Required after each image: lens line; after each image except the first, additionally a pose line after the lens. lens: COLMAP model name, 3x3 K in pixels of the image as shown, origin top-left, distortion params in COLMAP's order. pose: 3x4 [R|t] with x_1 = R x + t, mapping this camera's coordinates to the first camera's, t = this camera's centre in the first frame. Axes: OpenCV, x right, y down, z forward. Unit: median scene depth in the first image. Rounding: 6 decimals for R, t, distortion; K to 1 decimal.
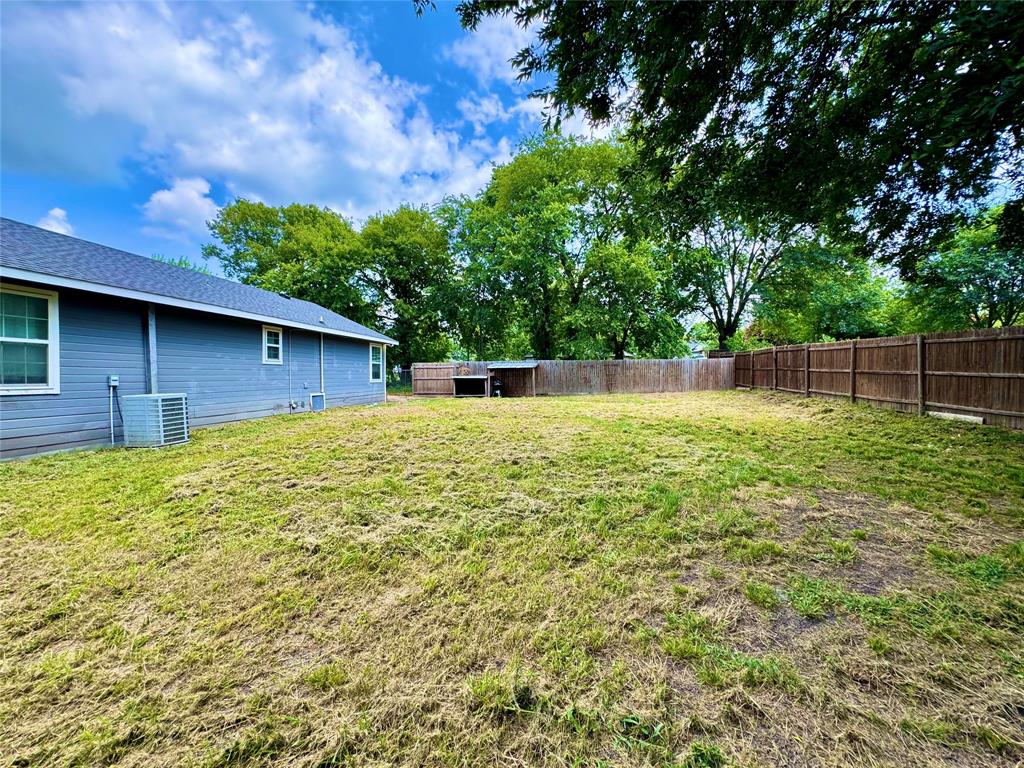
lens RADIAL K [[416.9, 0, 512.0], [0, 416.9, 384.0], [0, 0, 1]] dist [-0.000421, -0.000057]
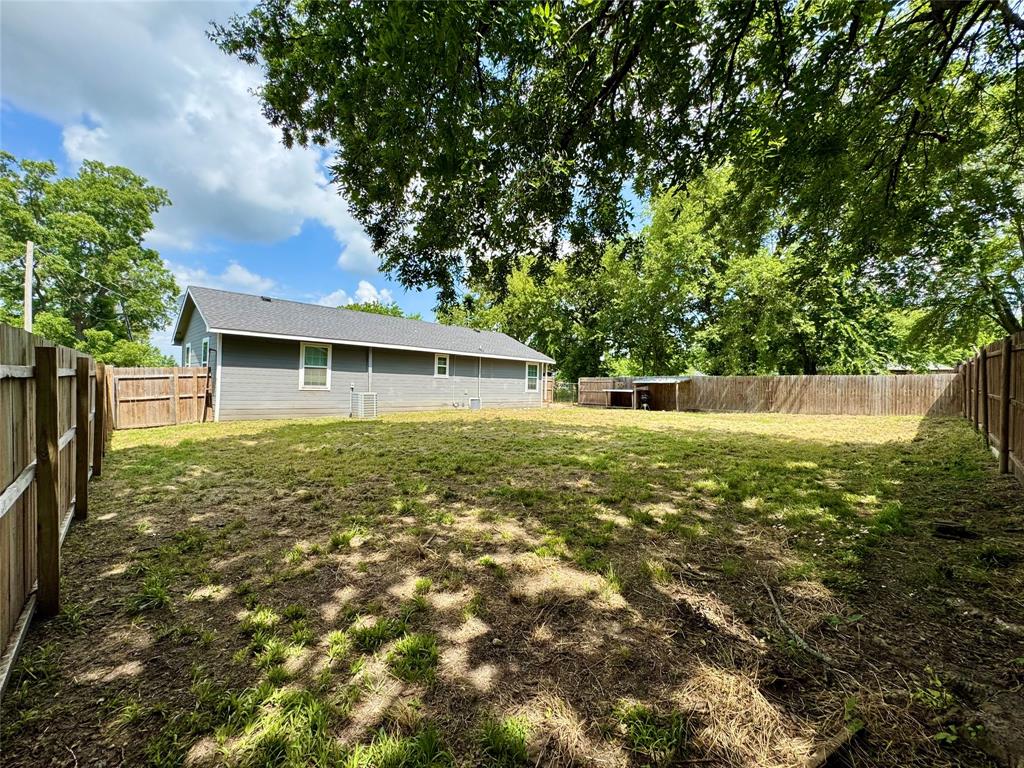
lens RADIAL K [[416.9, 0, 512.0], [0, 416.9, 384.0], [0, 0, 1]] dist [-0.000421, -0.000057]
pose [[0.810434, 0.016814, -0.585588, 0.332175], [-0.036386, 0.999103, -0.021671, 0.000195], [0.584698, 0.038870, 0.810319, -0.074328]]
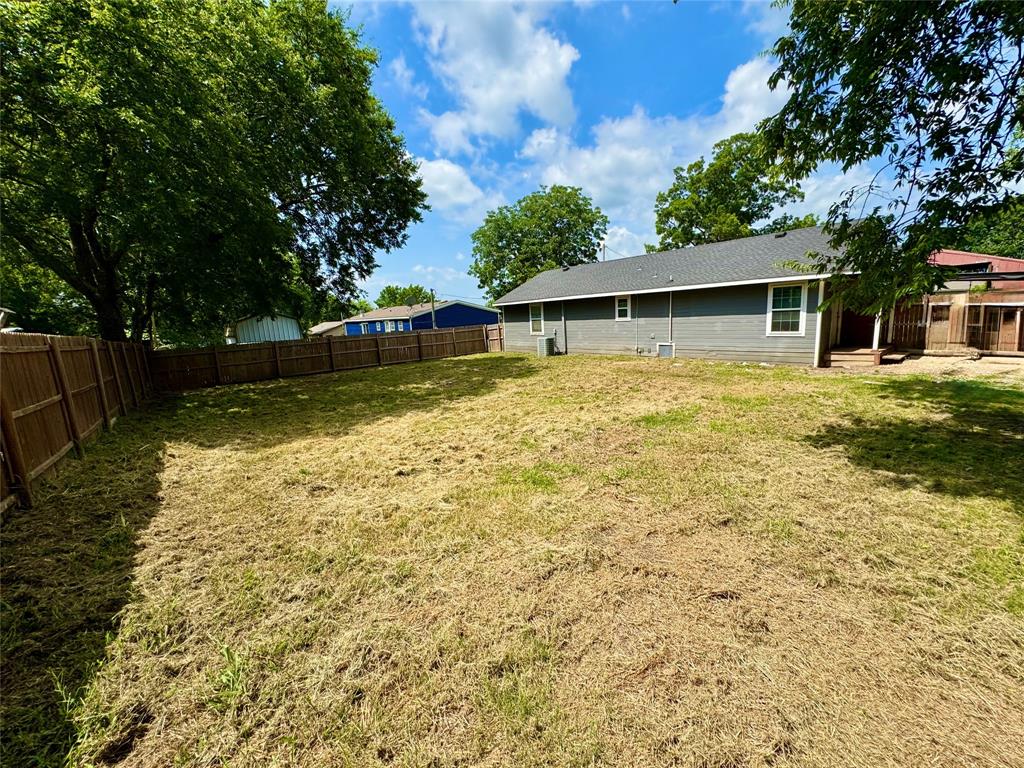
lens RADIAL K [[416.9, 0, 512.0], [0, 416.9, 384.0], [0, 0, 1]] dist [-0.000421, -0.000057]
pose [[-0.653698, 0.105798, -0.749323, 0.496009], [-0.003791, 0.989709, 0.143046, -0.020907], [0.756746, 0.096350, -0.646570, 0.985371]]
